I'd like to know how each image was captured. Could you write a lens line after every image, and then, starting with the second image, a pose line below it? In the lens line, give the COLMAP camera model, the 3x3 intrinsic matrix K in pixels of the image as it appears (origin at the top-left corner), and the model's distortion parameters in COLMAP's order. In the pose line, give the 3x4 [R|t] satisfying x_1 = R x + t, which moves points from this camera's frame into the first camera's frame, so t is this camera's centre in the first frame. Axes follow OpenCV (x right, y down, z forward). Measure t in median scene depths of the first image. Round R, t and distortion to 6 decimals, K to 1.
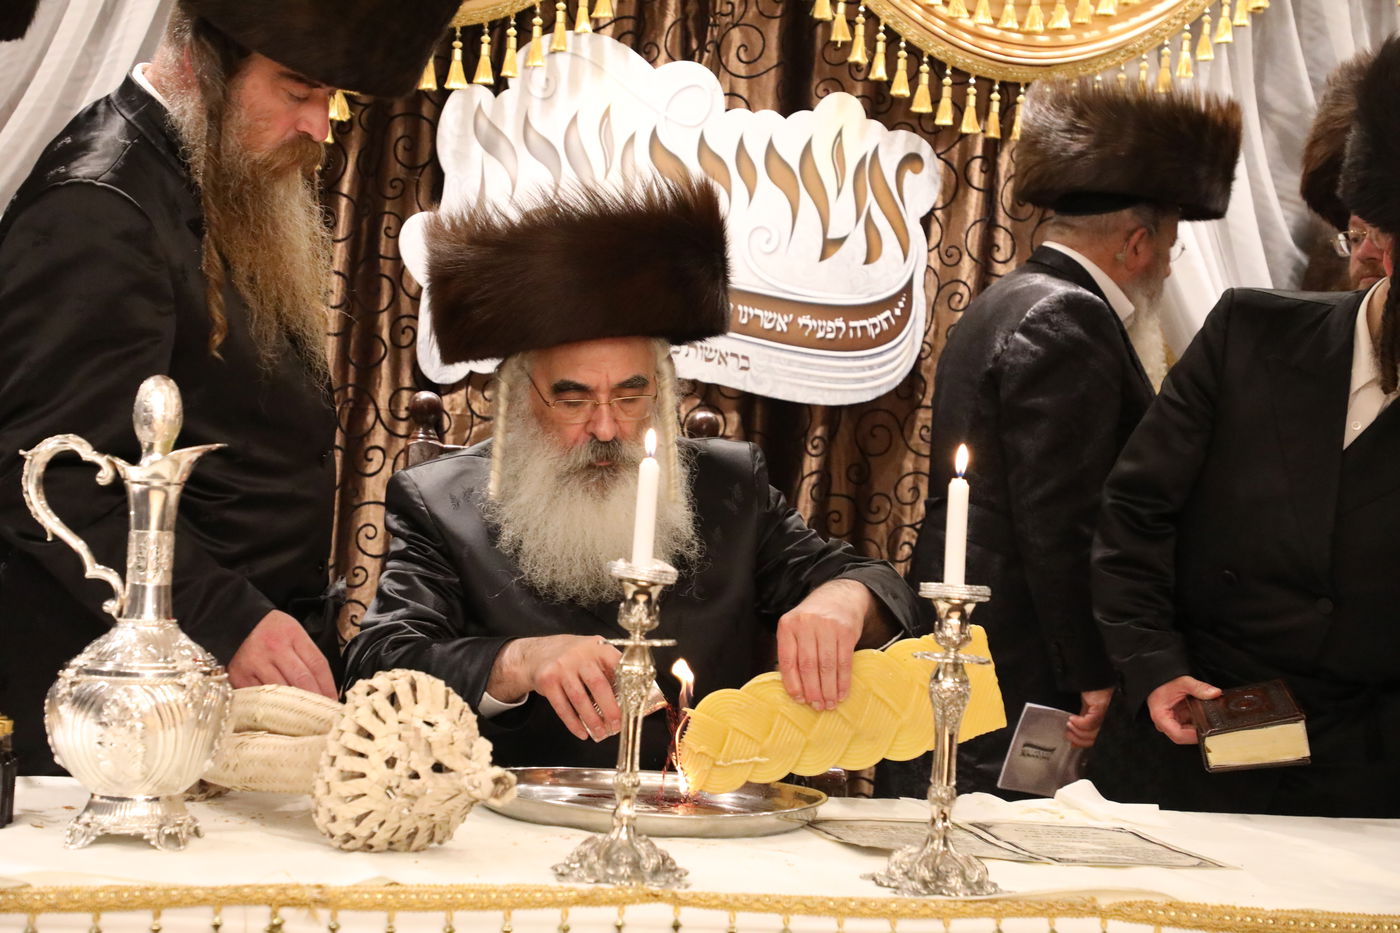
lens RADIAL K [[2827.2, 0, 696.1], [0, 2827.2, 500.6], [0, 0, 1]] dist [0.344440, 0.272207]
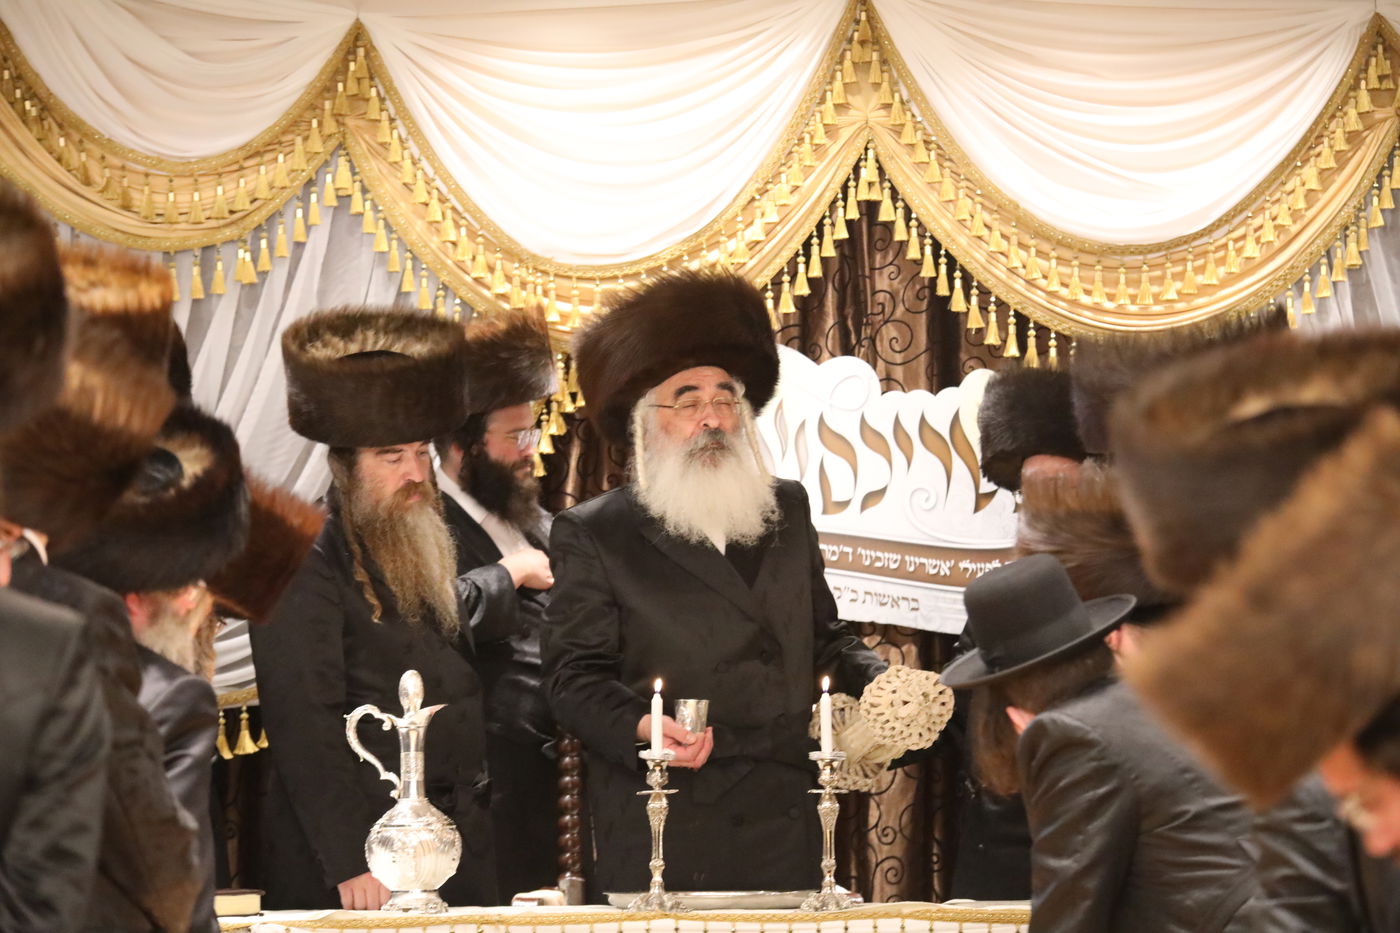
lens RADIAL K [[6679.9, 0, 551.4], [0, 6679.9, 469.1], [0, 0, 1]] dist [0.809688, 2.791997]
pose [[0.980405, -0.076620, -0.181483, 0.724077], [0.067440, 0.996137, -0.056232, 0.079463], [0.185090, 0.042891, 0.981785, -3.366201]]
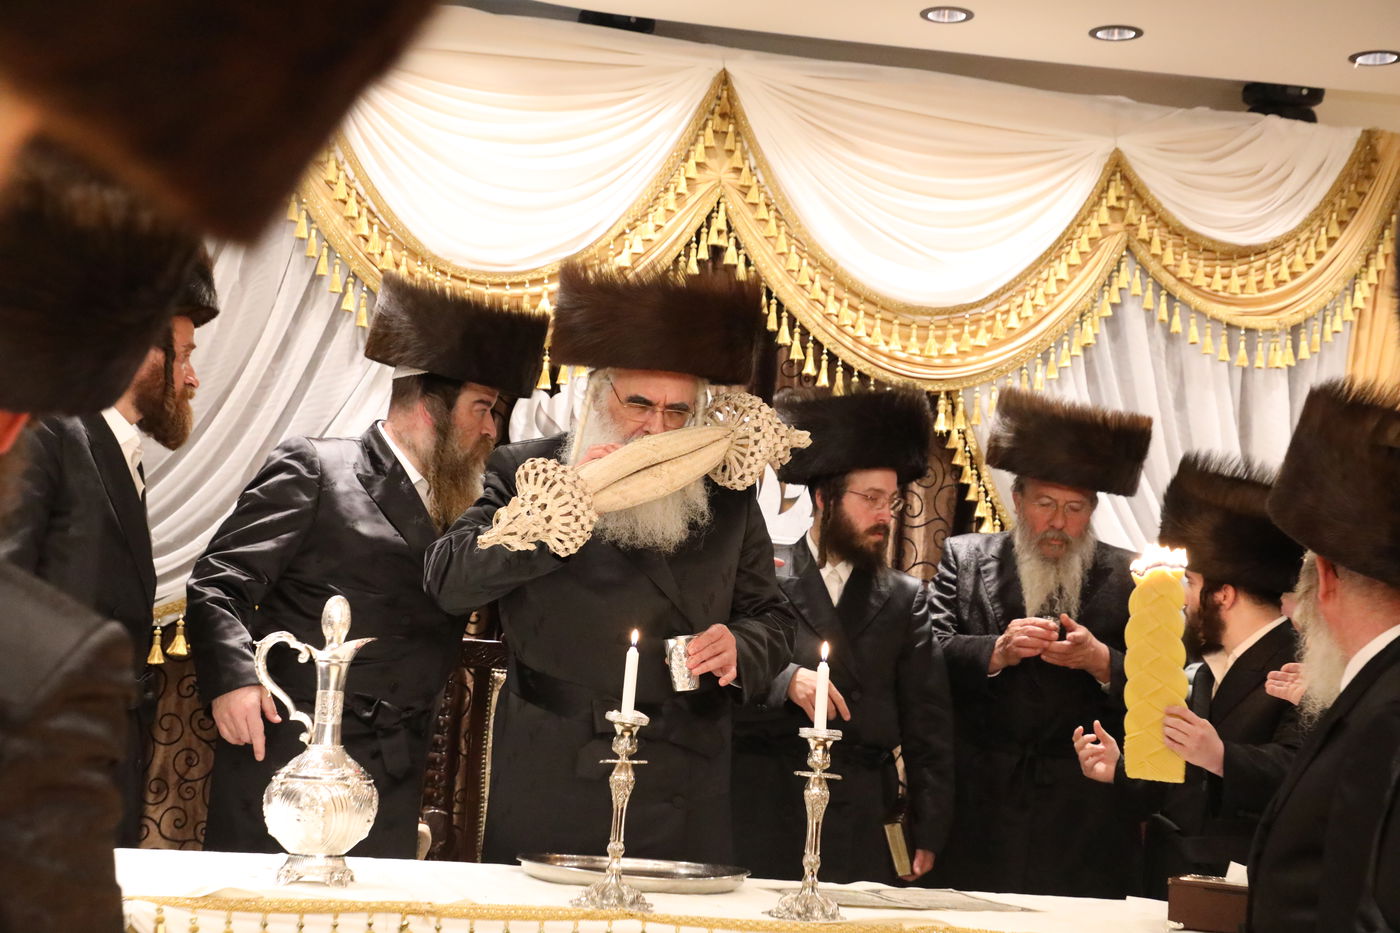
lens RADIAL K [[2470.9, 0, 708.9], [0, 2470.9, 446.8], [0, 0, 1]] dist [0.165609, -0.137324]
pose [[0.999897, 0.010665, -0.009582, 0.038518], [-0.011577, 0.994835, -0.100844, 0.012357], [0.008457, 0.100945, 0.994856, -0.425988]]
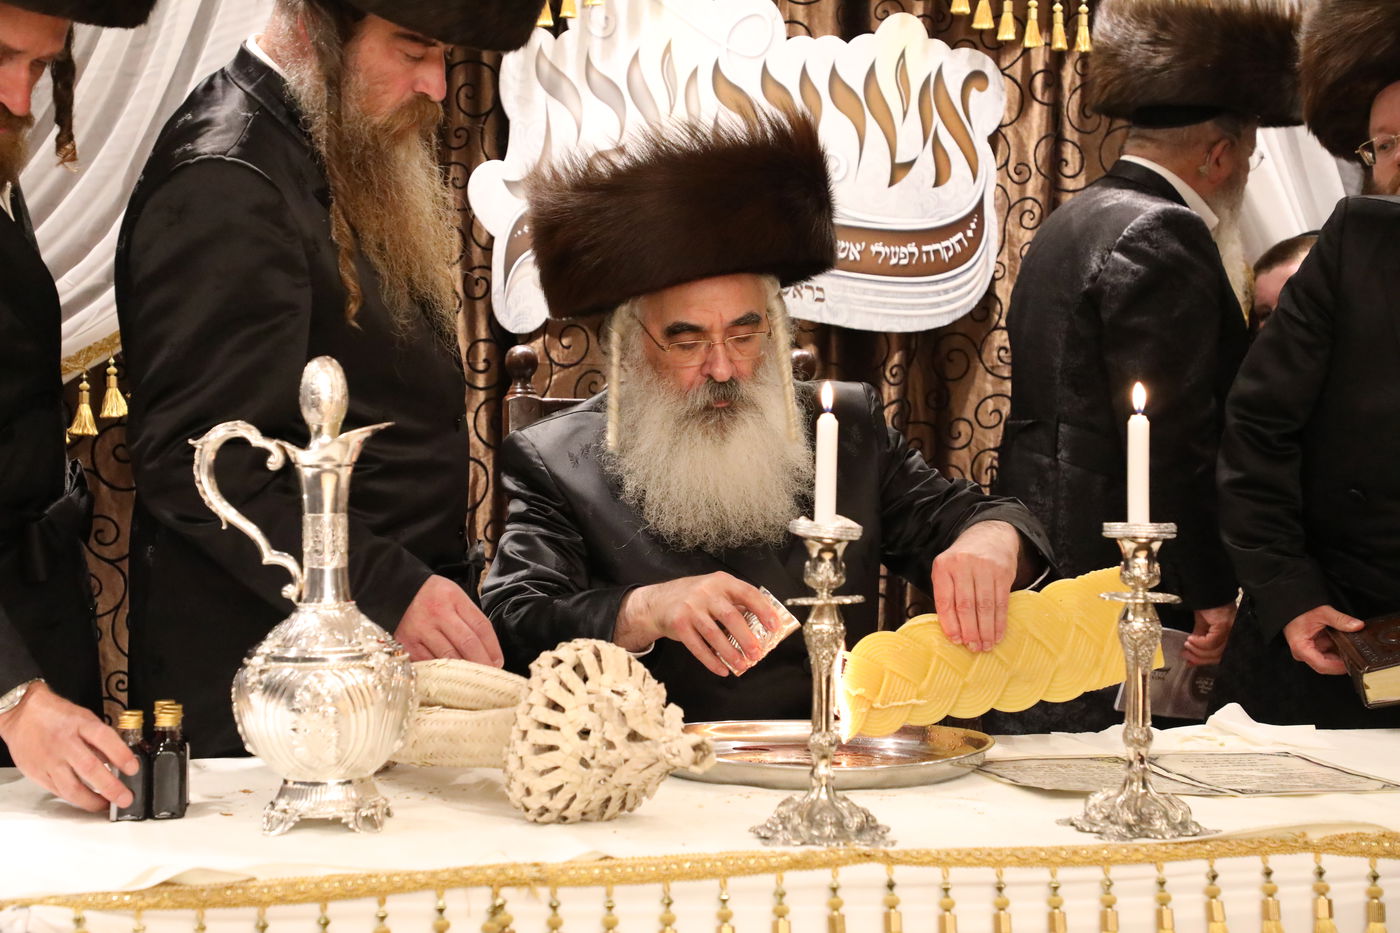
lens RADIAL K [[2827.2, 0, 696.1], [0, 2827.2, 500.6], [0, 0, 1]] dist [0.344440, 0.272207]
pose [[0.998403, -0.056341, 0.004141, -0.065378], [0.056195, 0.997984, 0.029487, -0.015837], [-0.005793, -0.029207, 0.999557, 0.012051]]
